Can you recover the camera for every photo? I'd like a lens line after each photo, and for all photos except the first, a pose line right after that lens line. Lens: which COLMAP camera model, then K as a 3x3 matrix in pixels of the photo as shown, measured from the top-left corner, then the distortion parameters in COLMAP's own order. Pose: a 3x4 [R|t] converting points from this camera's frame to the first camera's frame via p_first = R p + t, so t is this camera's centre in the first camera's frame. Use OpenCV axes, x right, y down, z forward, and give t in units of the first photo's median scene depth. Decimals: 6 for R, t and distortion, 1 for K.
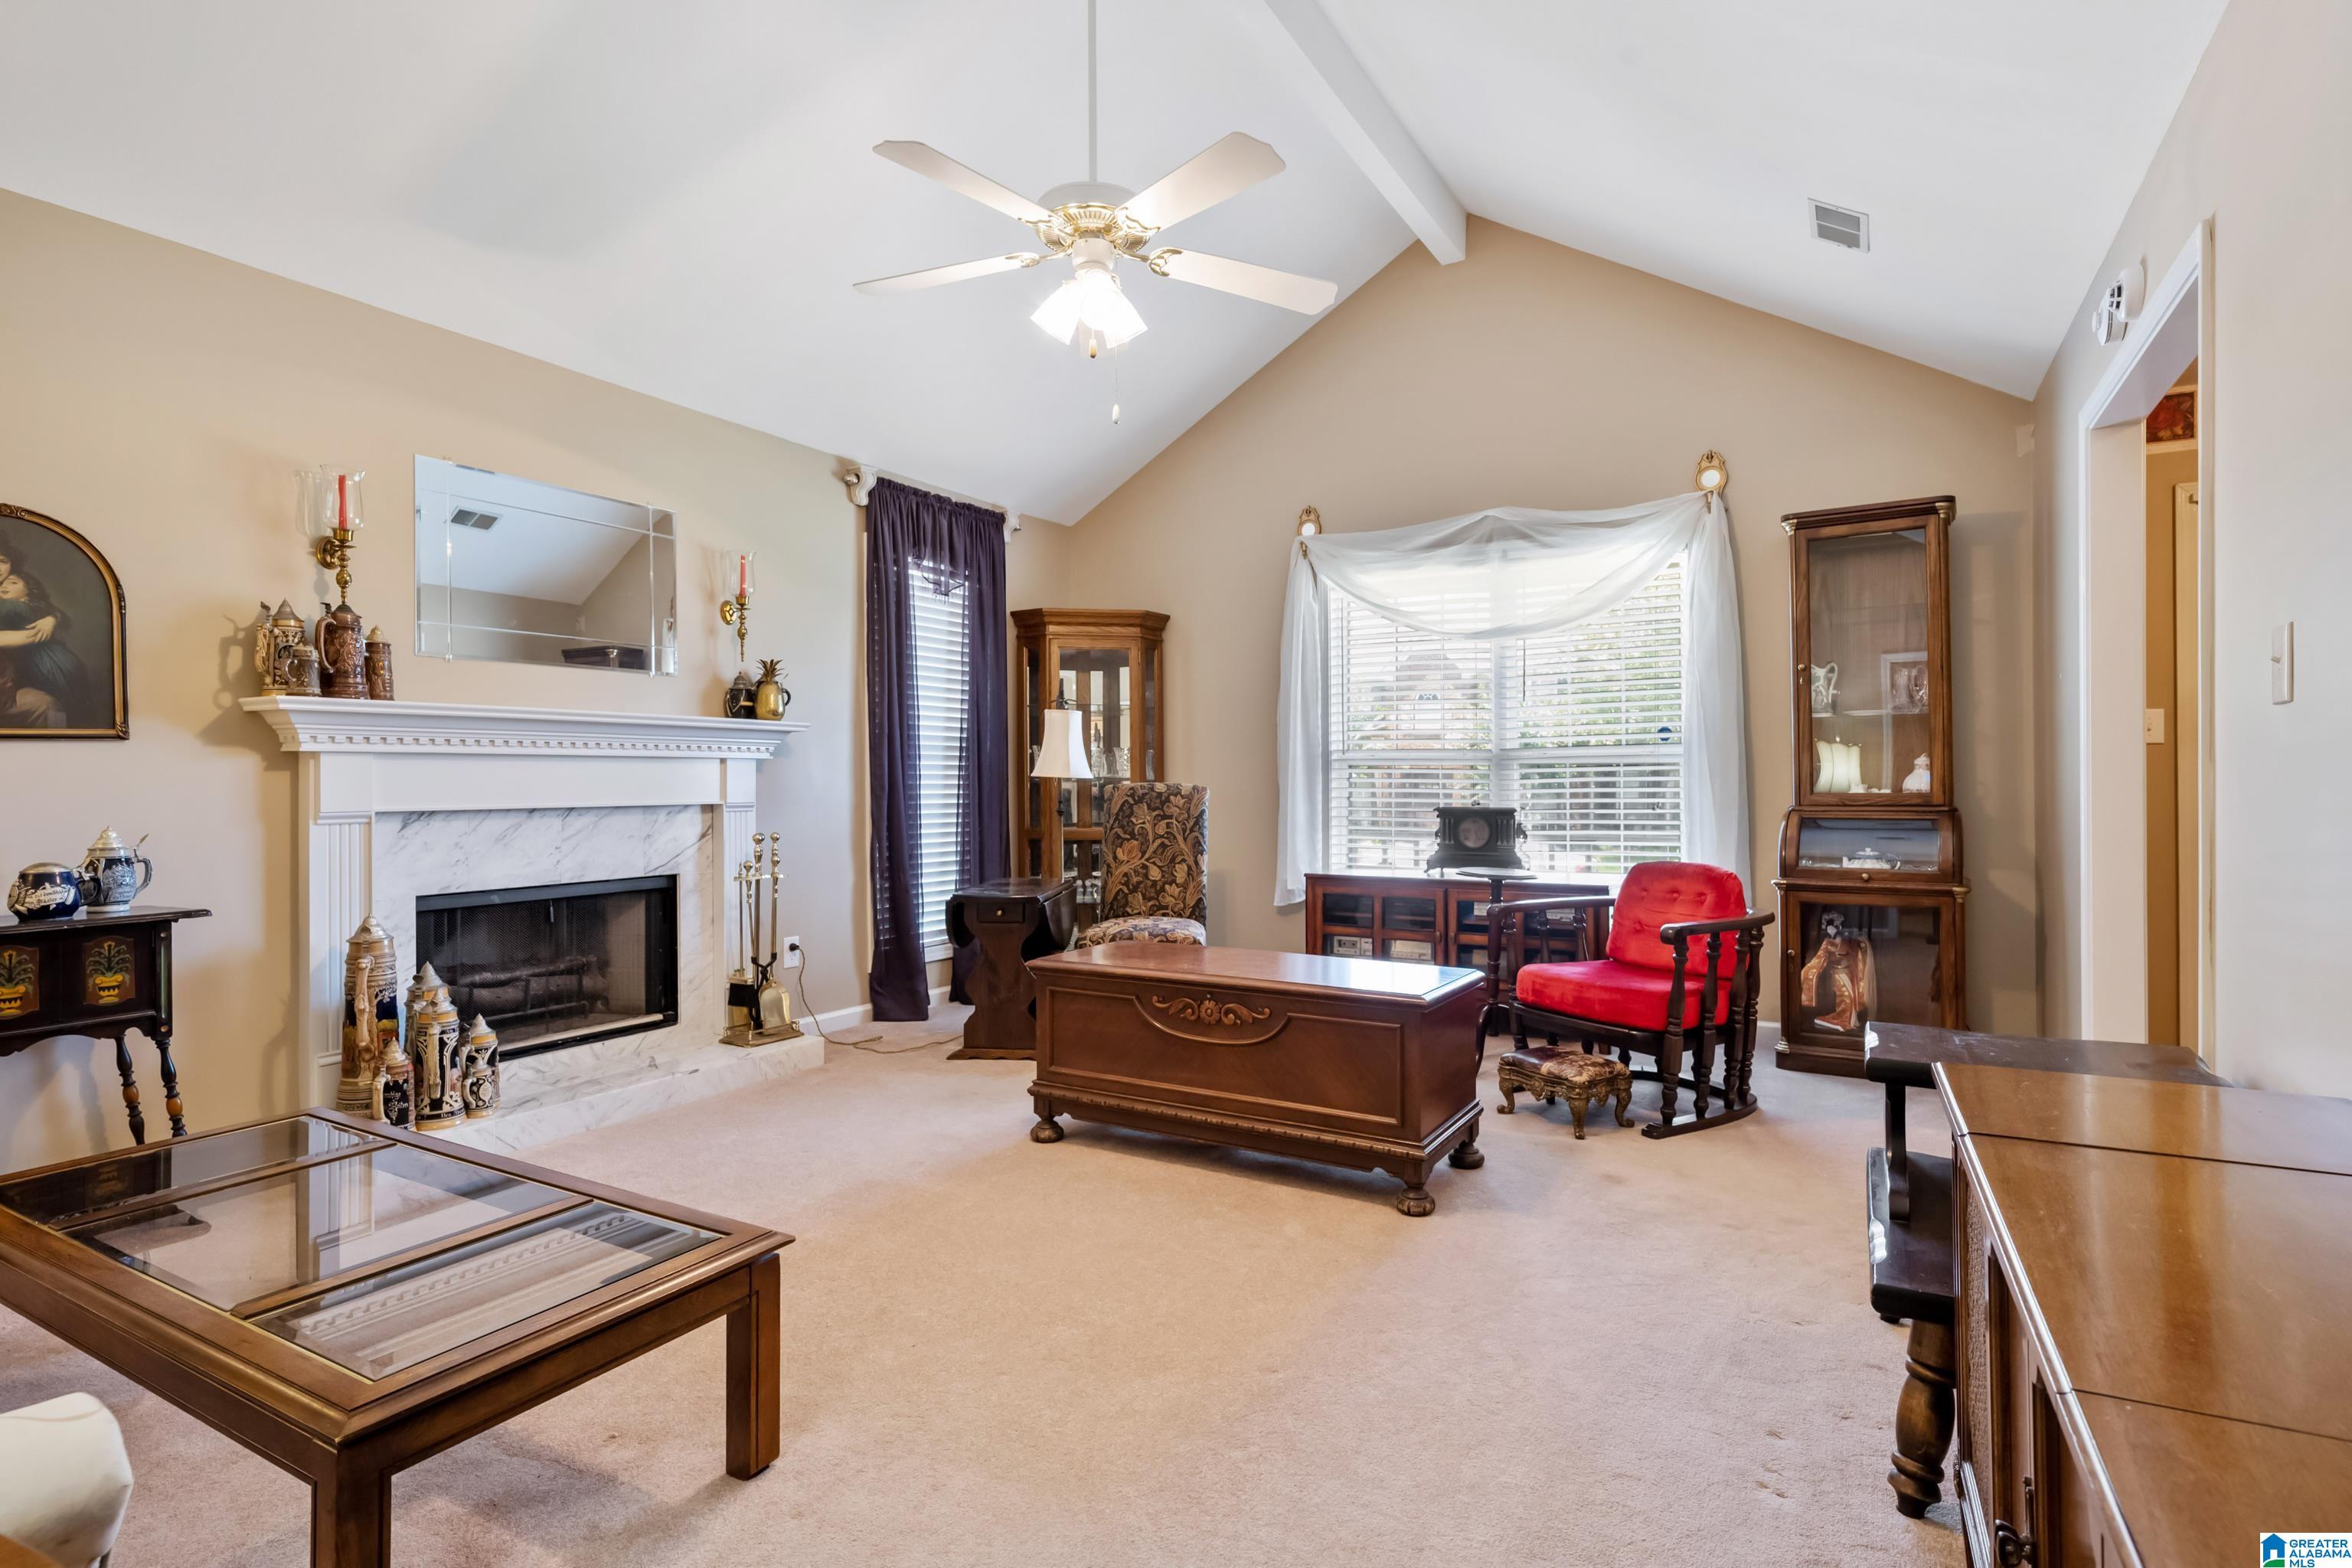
lens RADIAL K [[1243.6, 0, 1169.5], [0, 1243.6, 769.0], [0, 0, 1]] dist [0.005586, -0.000686]
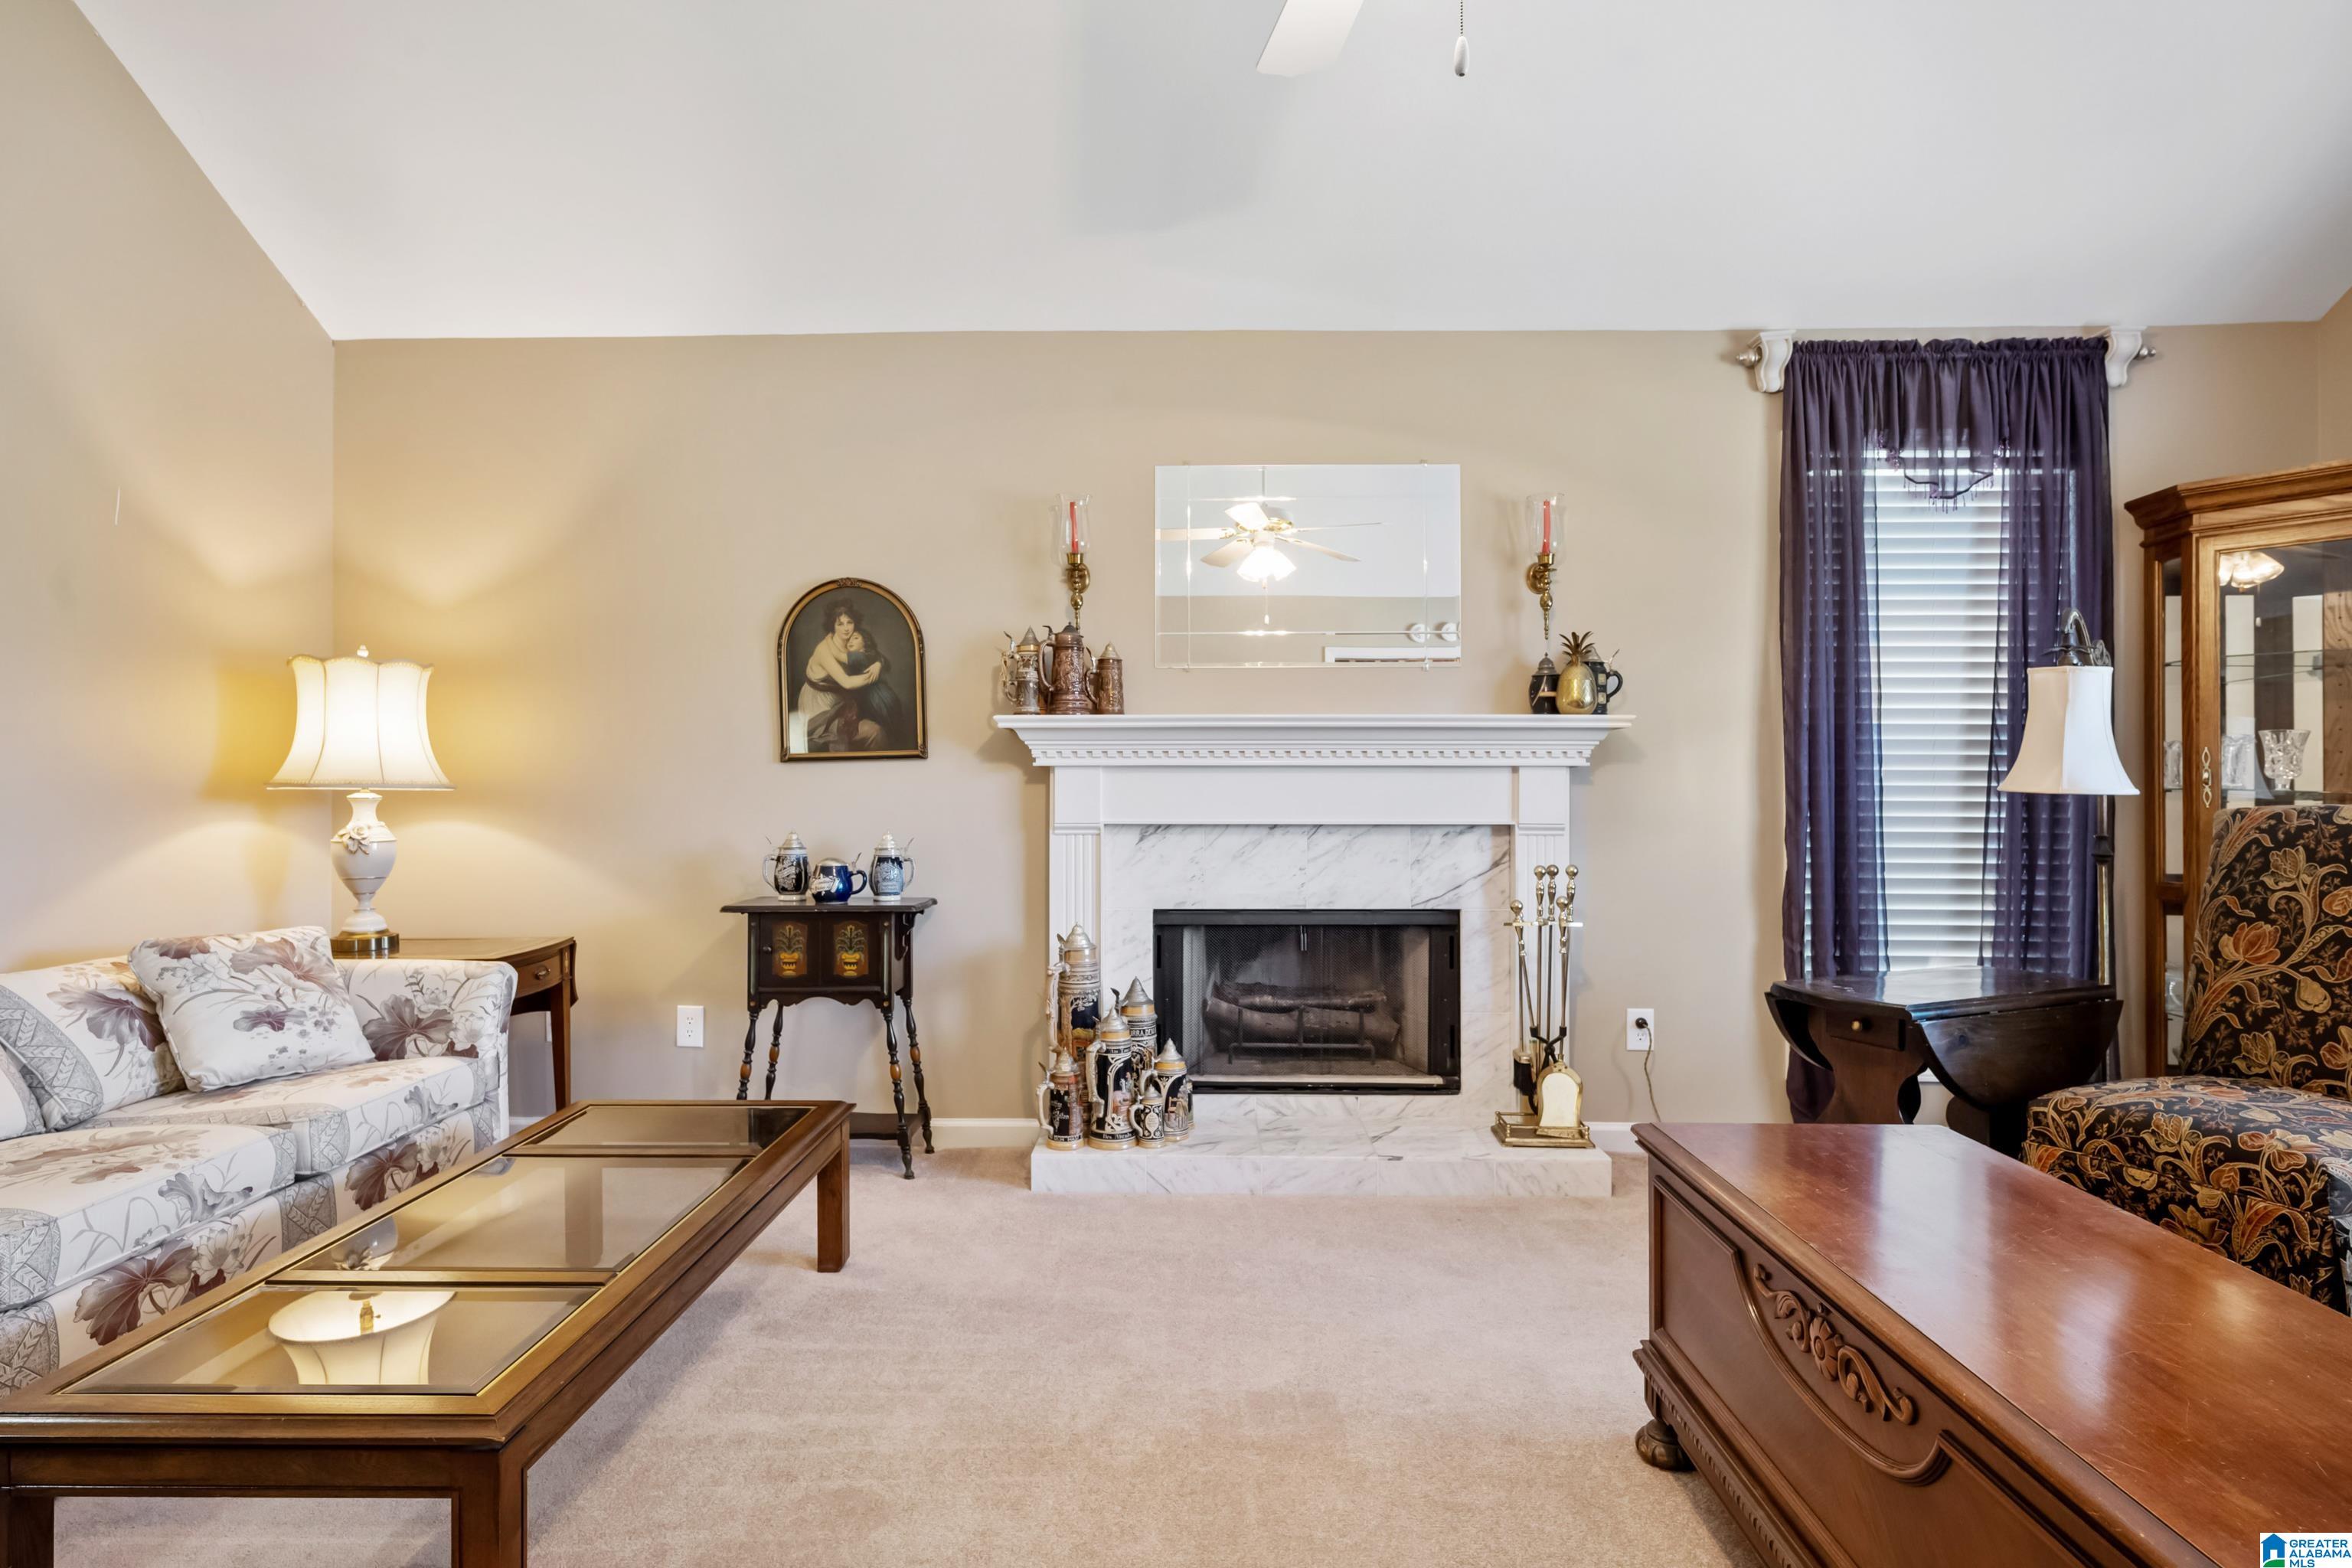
lens RADIAL K [[1243.6, 0, 1179.3], [0, 1243.6, 777.2], [0, 0, 1]] dist [0.005586, -0.000686]
pose [[0.466200, -0.004579, -0.884668, 0.240636], [0.005365, 0.999983, -0.002349, -0.000862], [0.884663, -0.003652, 0.466216, 0.465156]]
